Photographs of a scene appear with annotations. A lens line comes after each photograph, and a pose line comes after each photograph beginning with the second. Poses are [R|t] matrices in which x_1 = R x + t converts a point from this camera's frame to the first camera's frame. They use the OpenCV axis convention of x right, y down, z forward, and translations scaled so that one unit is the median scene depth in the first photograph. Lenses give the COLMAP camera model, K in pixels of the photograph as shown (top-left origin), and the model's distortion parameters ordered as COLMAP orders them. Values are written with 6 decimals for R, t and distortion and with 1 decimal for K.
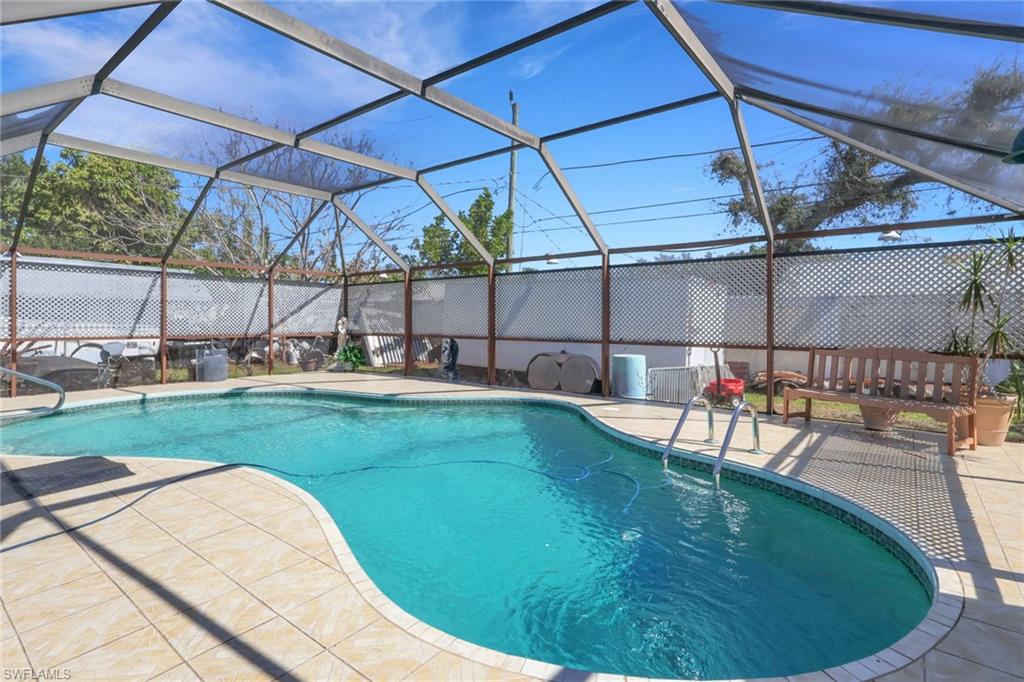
lens RADIAL K [[506.5, 0, 512.0], [0, 506.5, 341.0], [0, 0, 1]] dist [0.001659, 0.000149]
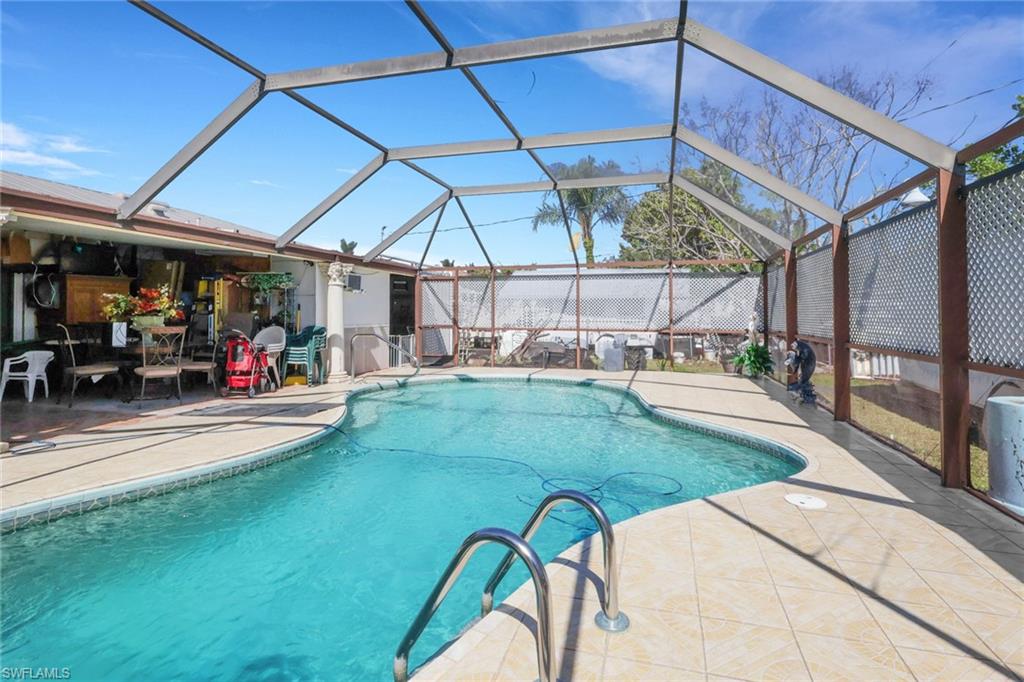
lens RADIAL K [[517.6, 0, 514.9], [0, 517.6, 313.1], [0, 0, 1]] dist [0.001421, 0.000130]
pose [[0.399995, -0.007990, -0.916483, 0.285835], [-0.035611, 0.999071, -0.024252, -0.009122], [0.915825, 0.042337, 0.399339, 0.301055]]
